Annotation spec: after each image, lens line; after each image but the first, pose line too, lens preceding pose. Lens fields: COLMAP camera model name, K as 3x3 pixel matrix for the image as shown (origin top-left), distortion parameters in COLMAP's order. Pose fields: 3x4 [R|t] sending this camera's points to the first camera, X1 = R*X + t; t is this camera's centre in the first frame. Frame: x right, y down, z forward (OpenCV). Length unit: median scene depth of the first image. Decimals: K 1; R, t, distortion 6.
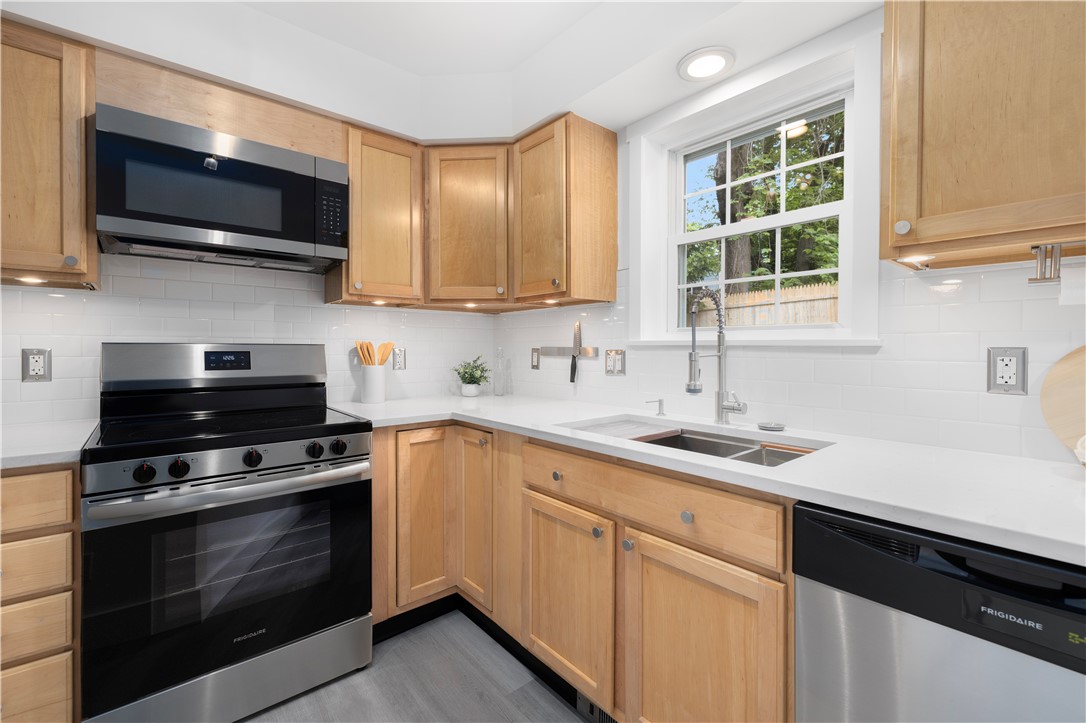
lens RADIAL K [[463.8, 0, 540.4], [0, 463.8, 353.9], [0, 0, 1]] dist [0.000278, -0.000299]
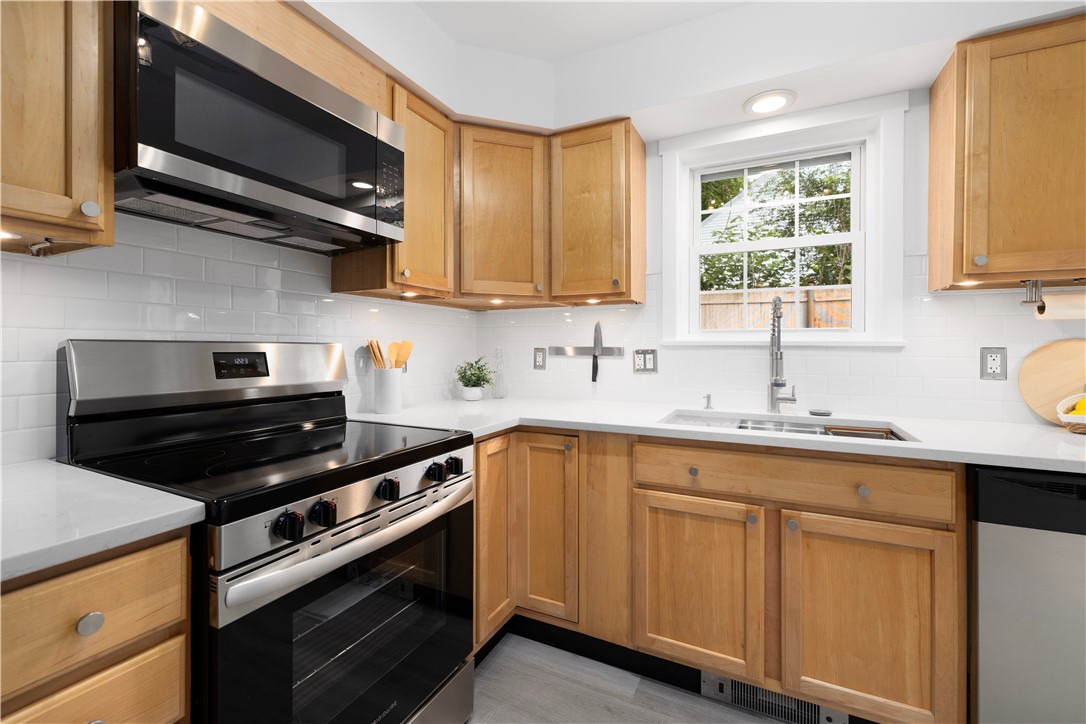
lens RADIAL K [[466.0, 0, 540.5], [0, 466.0, 349.5], [0, 0, 1]] dist [0.000471, 0.000023]
pose [[0.919058, -0.001385, 0.394121, -0.582407], [0.004553, 0.999964, -0.007103, -0.002653], [-0.394097, 0.008323, 0.919031, 0.148353]]
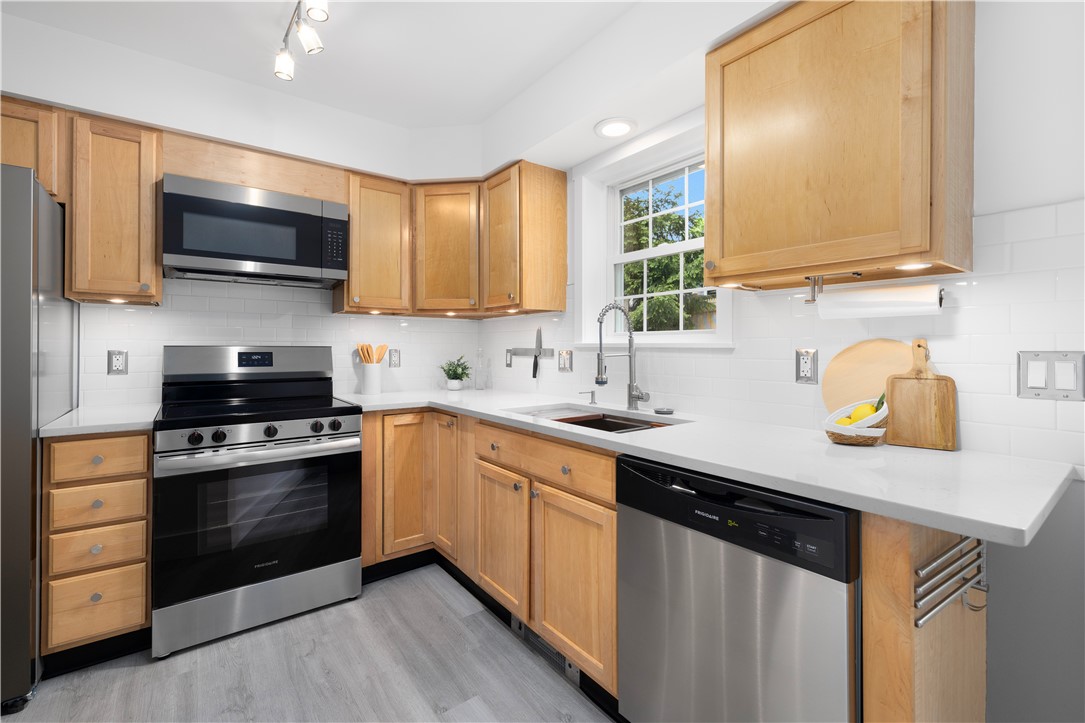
lens RADIAL K [[471.5, 0, 543.5], [0, 471.5, 347.2], [0, 0, 1]] dist [-0.000717, 0.000069]
pose [[0.998443, -0.001139, -0.055767, 0.212274], [0.000348, 0.999899, -0.014187, -0.000404], [0.055777, 0.014146, 0.998343, -0.281144]]
